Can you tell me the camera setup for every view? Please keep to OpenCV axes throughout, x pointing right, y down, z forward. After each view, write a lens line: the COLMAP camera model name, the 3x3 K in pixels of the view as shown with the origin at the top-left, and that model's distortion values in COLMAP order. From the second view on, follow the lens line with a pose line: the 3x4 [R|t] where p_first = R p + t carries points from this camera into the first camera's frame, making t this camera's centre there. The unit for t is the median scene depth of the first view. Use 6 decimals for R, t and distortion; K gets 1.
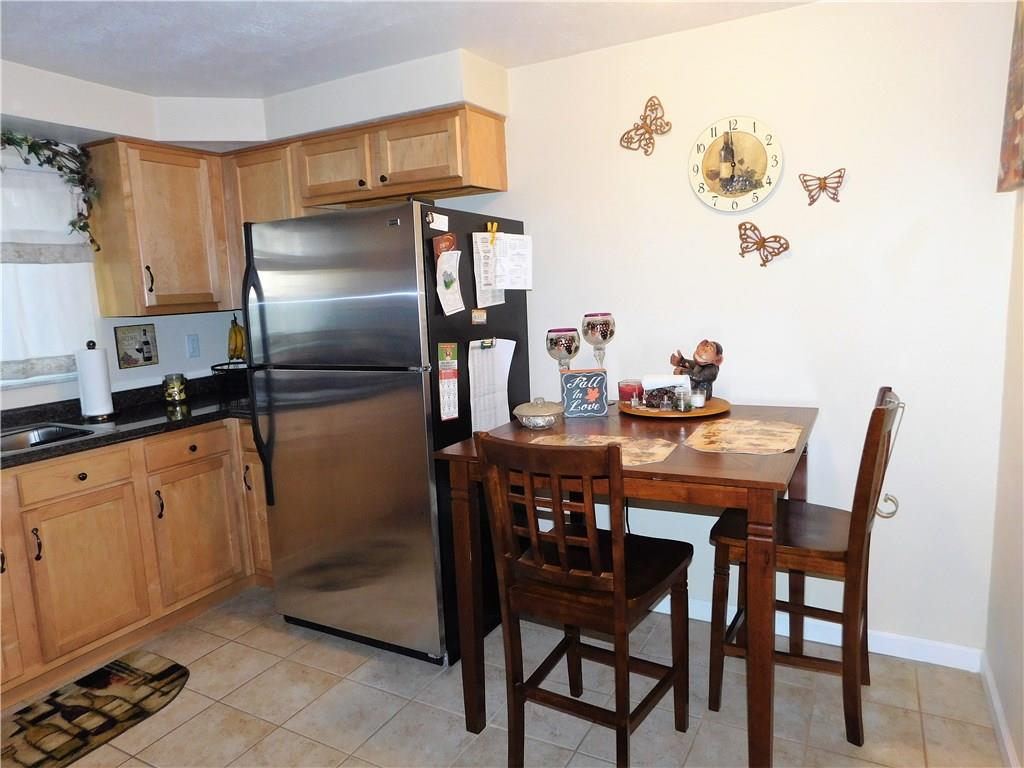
lens RADIAL K [[684.5, 0, 508.0], [0, 684.5, 385.3], [0, 0, 1]] dist [-0.069258, 0.055354]
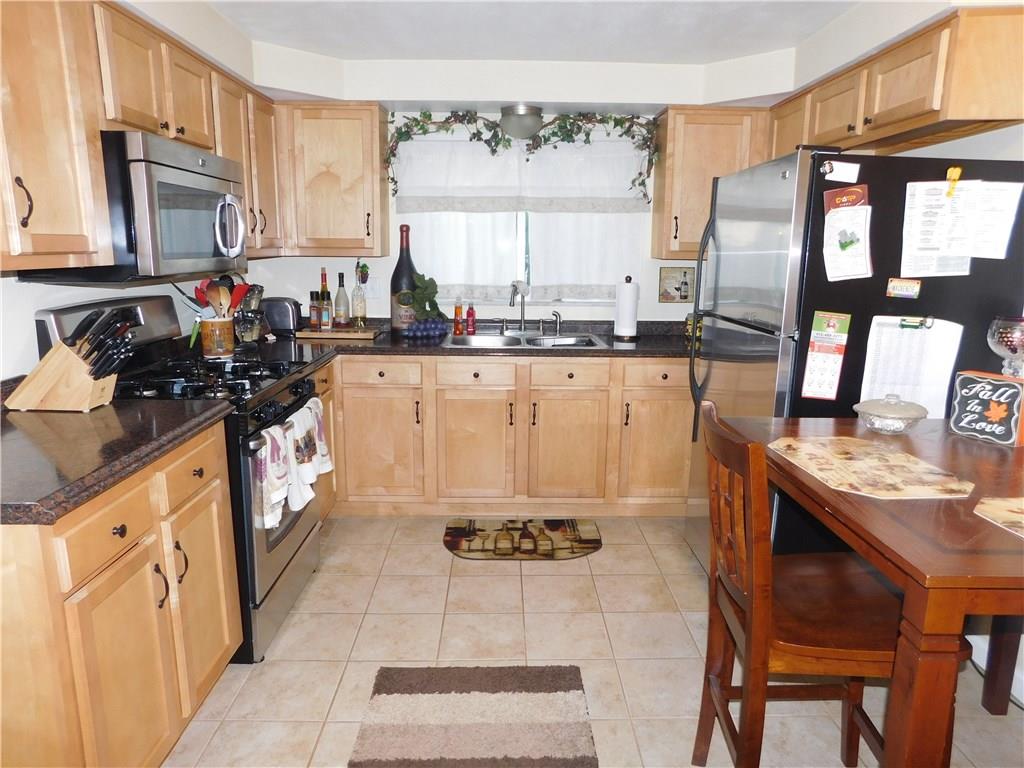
lens RADIAL K [[684.5, 0, 509.9], [0, 684.5, 387.4], [0, 0, 1]] dist [-0.069258, 0.055354]
pose [[0.482656, 0.221794, -0.847261, 0.436401], [-0.157273, 0.973626, 0.165281, -0.043767], [0.861573, 0.053477, 0.504809, 0.200472]]
